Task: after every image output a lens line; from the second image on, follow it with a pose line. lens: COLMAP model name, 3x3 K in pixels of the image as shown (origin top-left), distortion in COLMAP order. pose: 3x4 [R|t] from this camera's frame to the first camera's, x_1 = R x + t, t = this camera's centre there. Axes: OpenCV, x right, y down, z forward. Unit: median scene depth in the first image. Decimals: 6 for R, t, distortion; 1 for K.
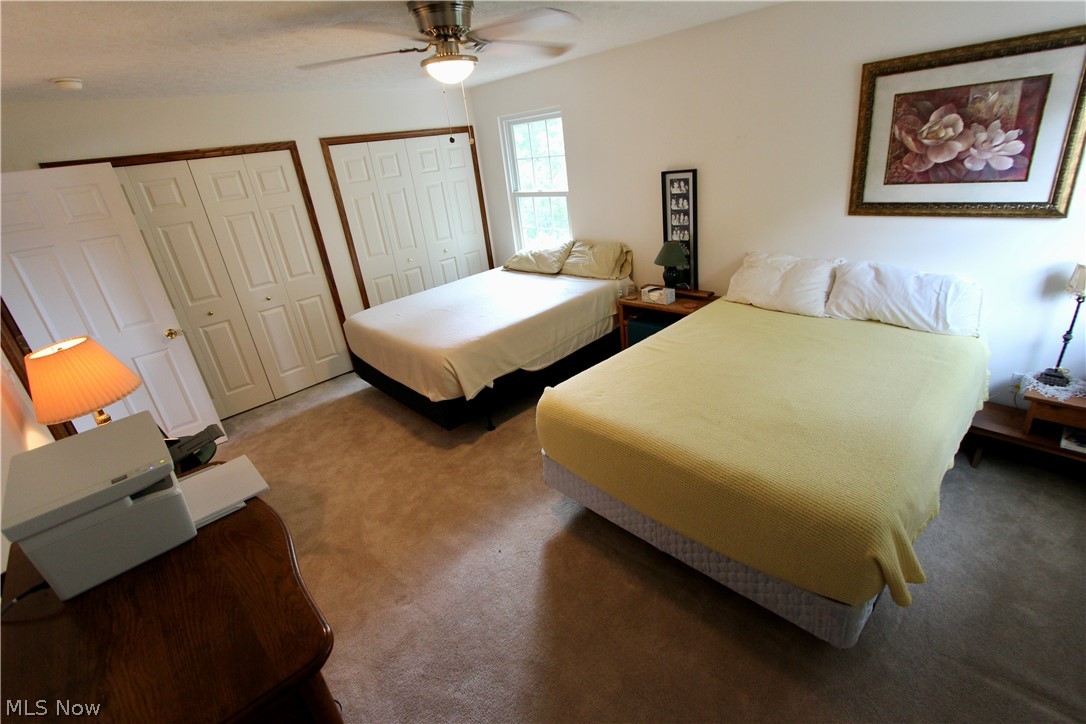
lens RADIAL K [[496.2, 0, 549.4], [0, 496.2, 356.4], [0, 0, 1]] dist [-0.011989, 0.001217]
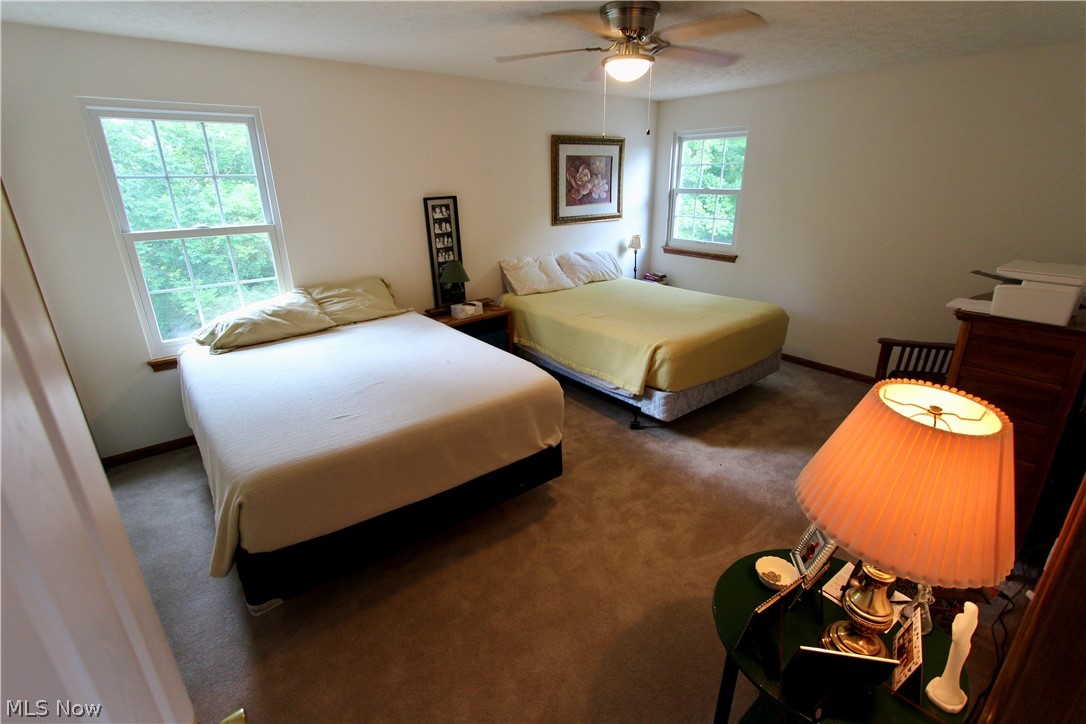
lens RADIAL K [[496.2, 0, 549.4], [0, 496.2, 356.4], [0, 0, 1]] dist [-0.011989, 0.001217]
pose [[0.095280, -0.237728, 0.966647, -0.853157], [0.391441, 0.901784, 0.183193, -0.166428], [-0.915257, 0.360930, 0.178978, 0.716865]]
